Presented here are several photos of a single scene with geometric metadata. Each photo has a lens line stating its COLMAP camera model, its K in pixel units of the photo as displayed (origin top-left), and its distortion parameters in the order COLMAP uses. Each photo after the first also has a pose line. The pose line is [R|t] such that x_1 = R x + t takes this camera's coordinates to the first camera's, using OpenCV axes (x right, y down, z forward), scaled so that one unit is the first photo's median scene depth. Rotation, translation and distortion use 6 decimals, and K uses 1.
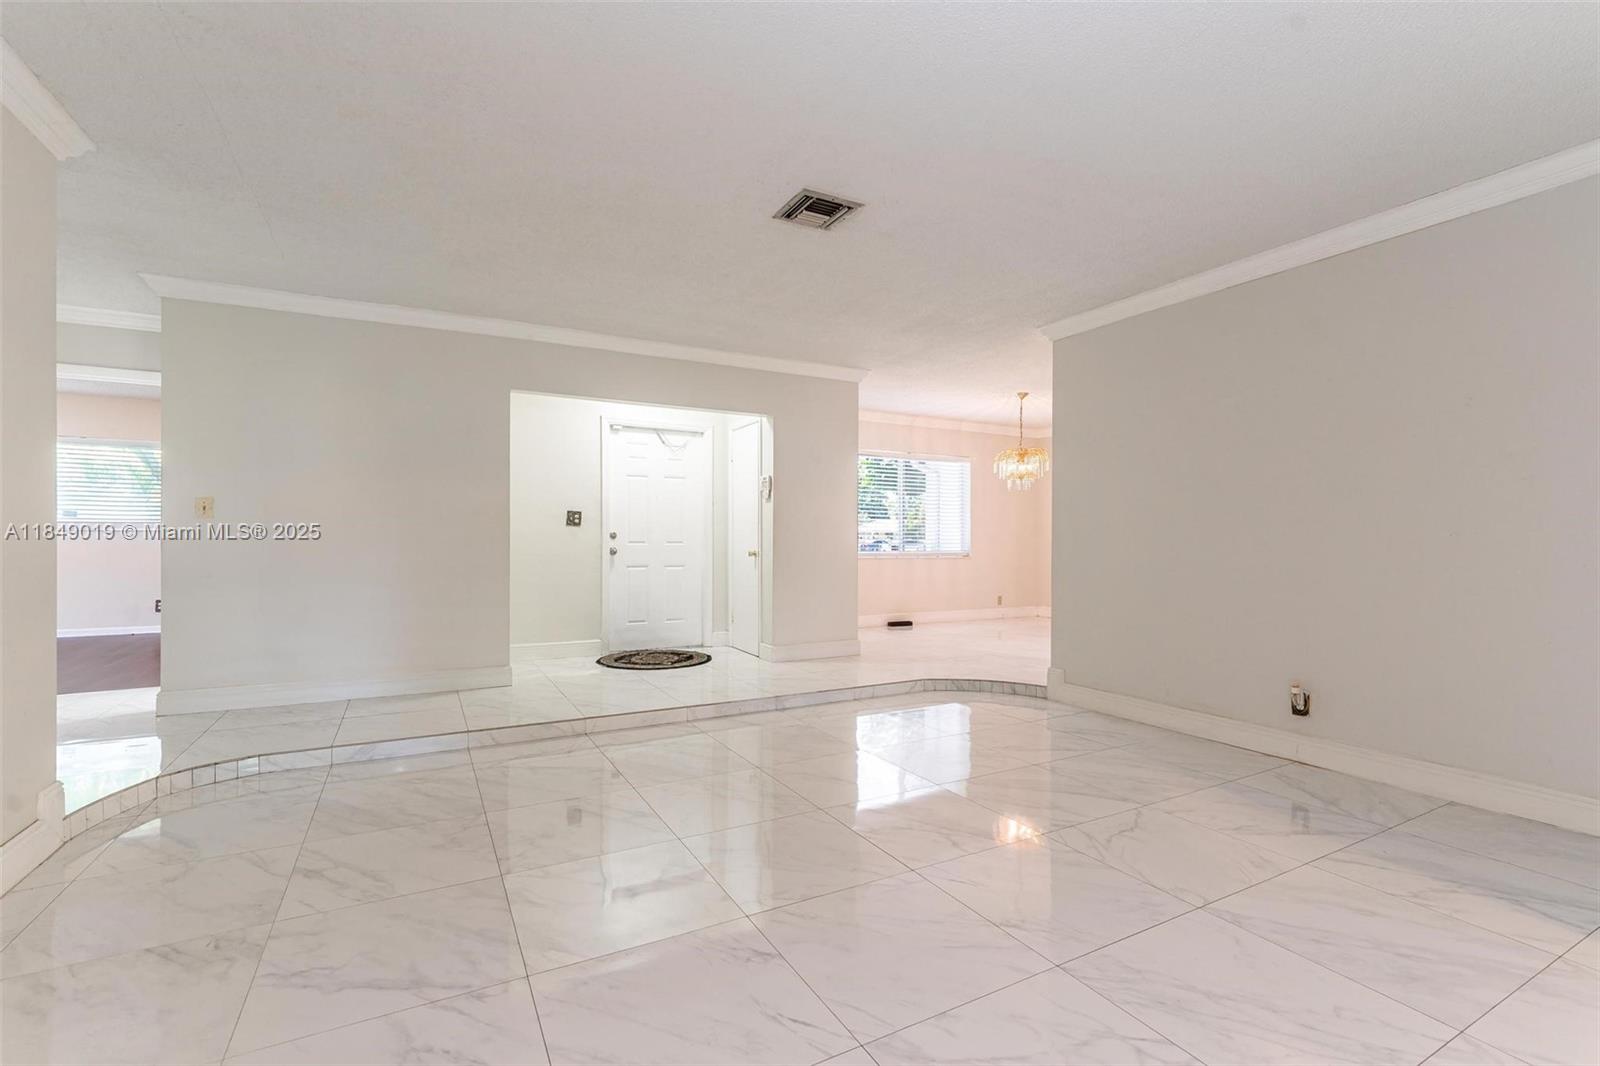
lens RADIAL K [[717.6, 0, 804.0], [0, 717.6, 533.8], [0, 0, 1]] dist [-0.009465, 0.000367]
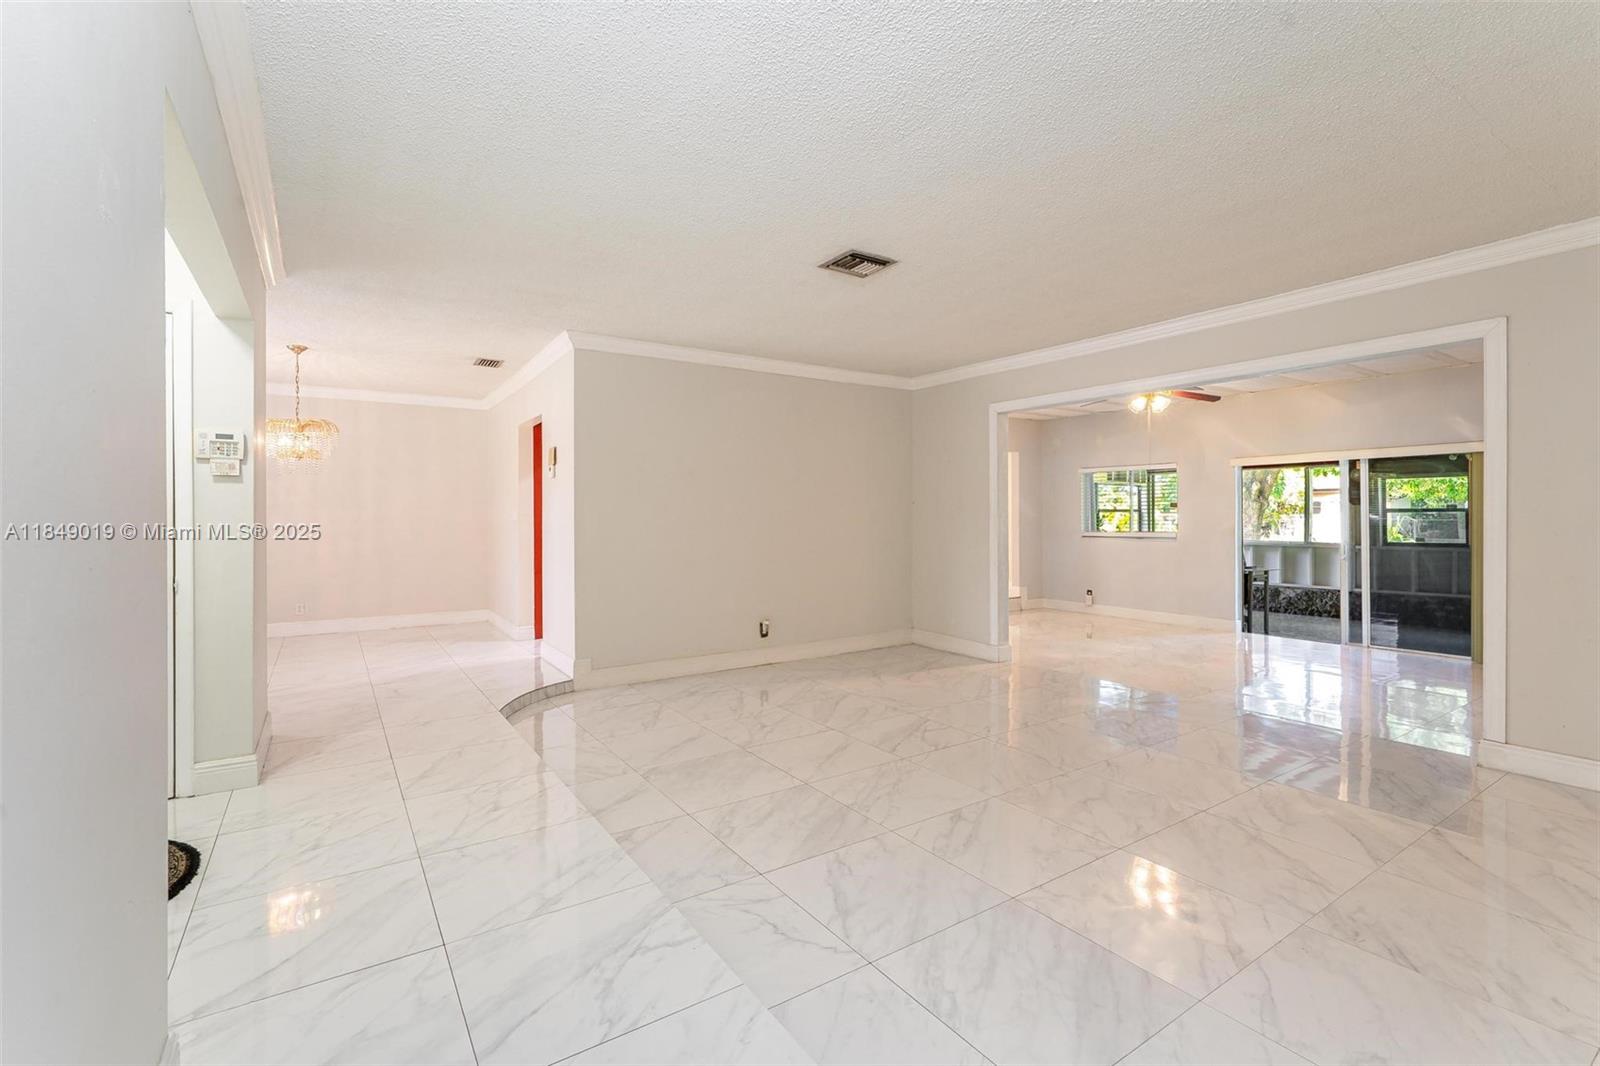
lens RADIAL K [[705.6, 0, 799.6], [0, 705.6, 514.2], [0, 0, 1]] dist [0.000677, 0.000590]
pose [[-0.091087, -0.001253, 0.995842, -0.710446], [-0.009833, 0.999952, 0.000358, -0.031629], [-0.995794, -0.009760, -0.091095, 0.759196]]
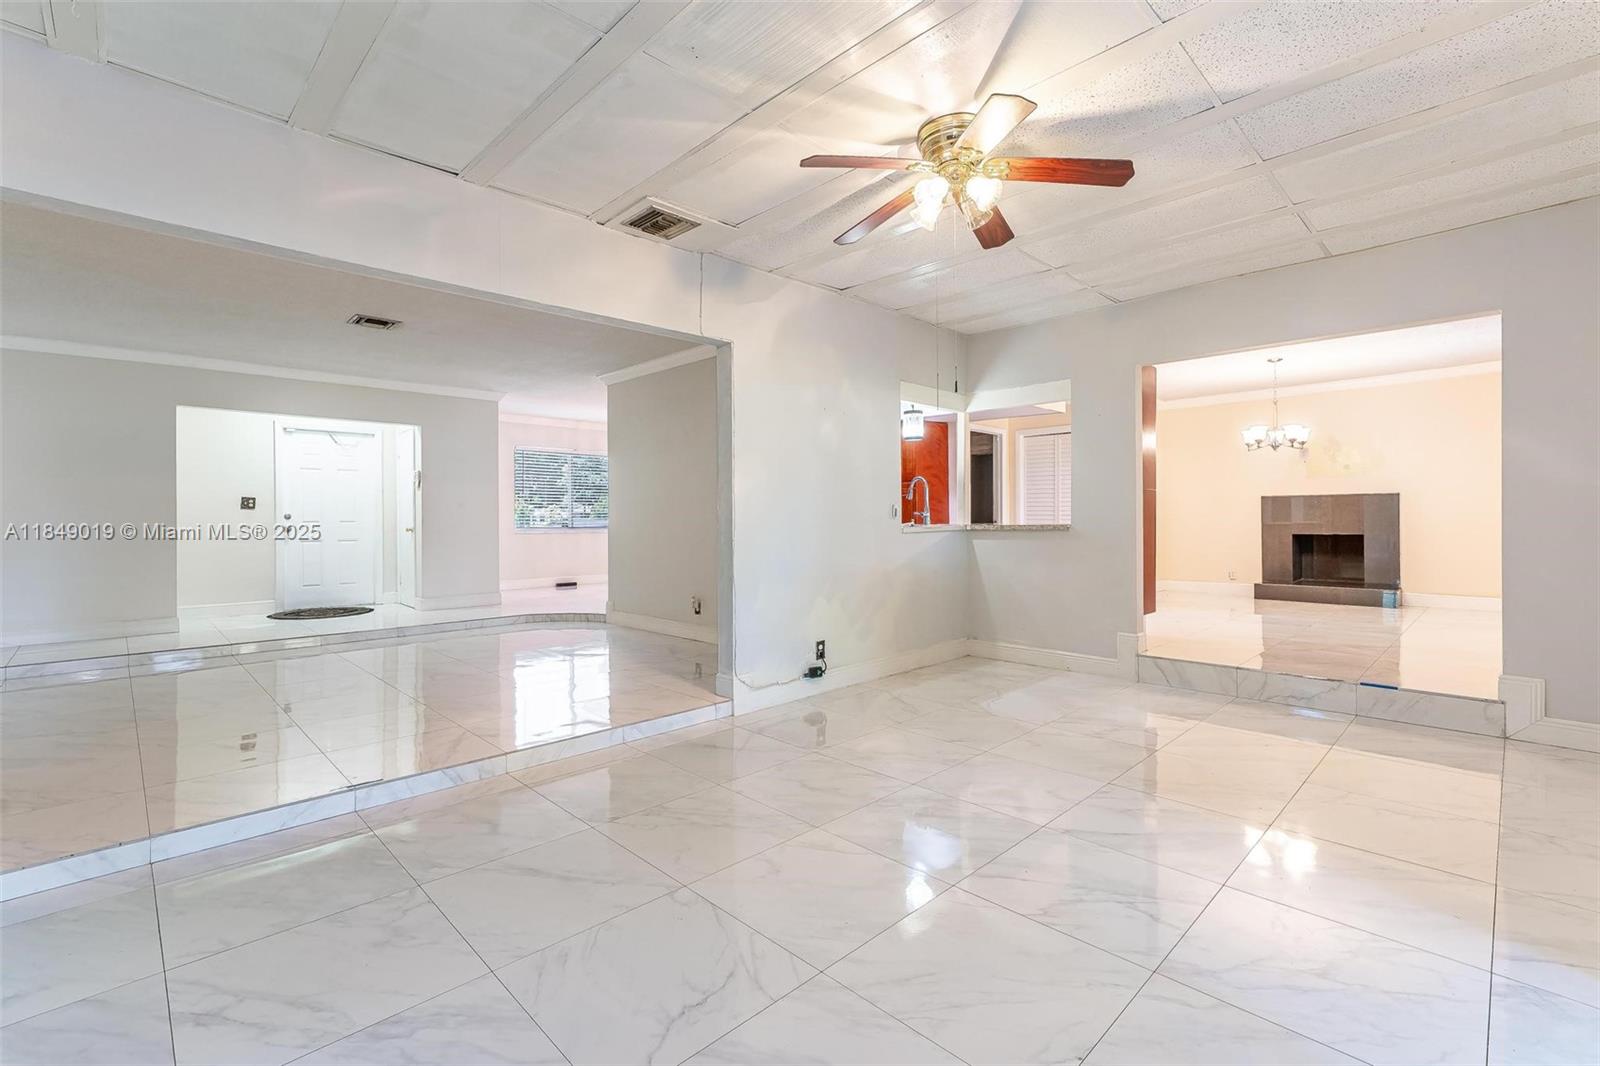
lens RADIAL K [[705.6, 0, 799.6], [0, 705.6, 514.2], [0, 0, 1]] dist [0.000677, 0.000590]
pose [[0.962439, -0.006978, 0.271407, 0.321986], [0.006718, 0.999976, 0.001888, 0.002327], [-0.271414, 0.000007, 0.962463, -0.527181]]
